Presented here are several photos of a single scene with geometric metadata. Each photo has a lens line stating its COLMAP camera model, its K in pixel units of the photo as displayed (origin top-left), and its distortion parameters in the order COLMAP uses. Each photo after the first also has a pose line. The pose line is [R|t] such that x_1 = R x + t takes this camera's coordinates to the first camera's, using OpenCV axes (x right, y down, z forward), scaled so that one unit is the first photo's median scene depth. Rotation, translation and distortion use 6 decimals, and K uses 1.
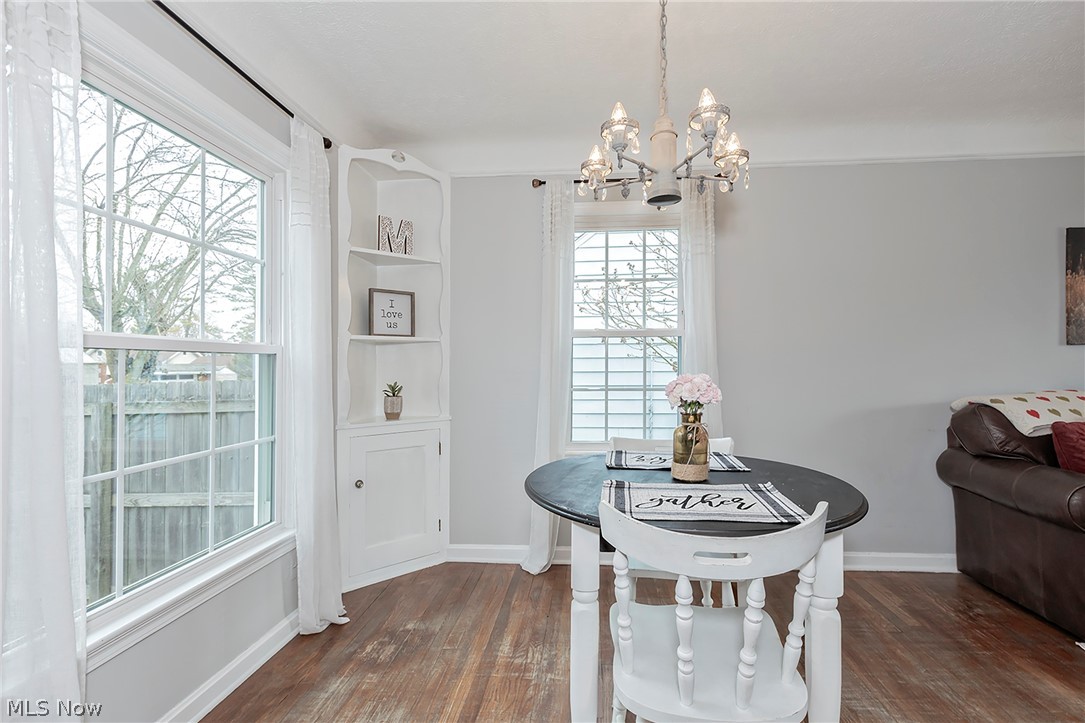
lens RADIAL K [[497.2, 0, 542.8], [0, 497.2, 367.2], [0, 0, 1]] dist [-0.000320, -0.000034]
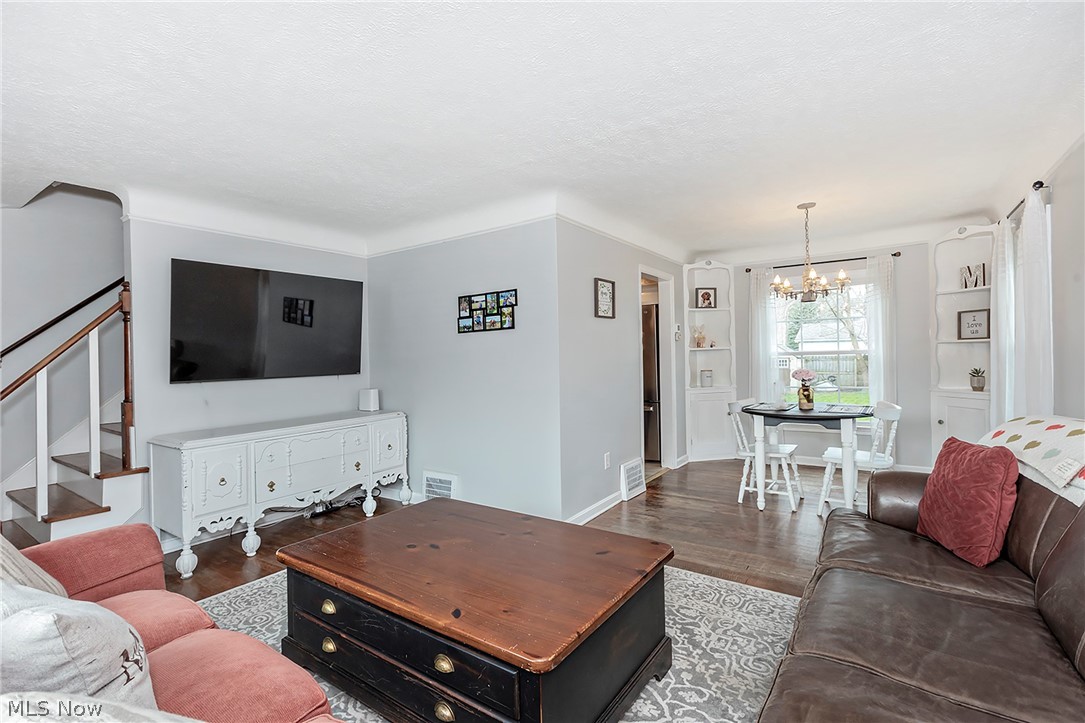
lens RADIAL K [[495.6, 0, 537.3], [0, 495.6, 358.2], [0, 0, 1]] dist [-0.000233, 0.000069]
pose [[-0.488591, 0.018278, -0.872322, 1.910534], [0.029036, 0.999567, 0.004680, -0.052036], [0.872030, -0.023042, -0.488910, 0.592160]]
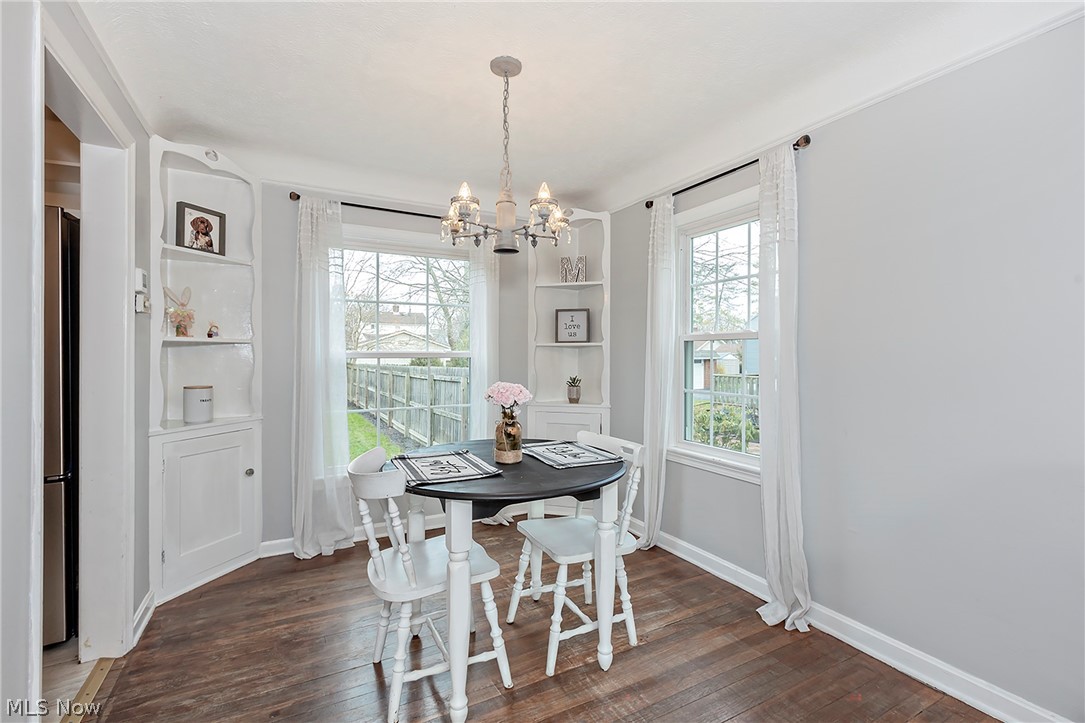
lens RADIAL K [[494.3, 0, 542.9], [0, 494.3, 355.0], [0, 0, 1]] dist [-0.000848, 0.000037]
pose [[0.563341, 0.001165, -0.826224, 0.836933], [-0.000186, 0.999999, 0.001284, -0.031362], [0.826224, -0.000569, 0.563341, 0.176439]]
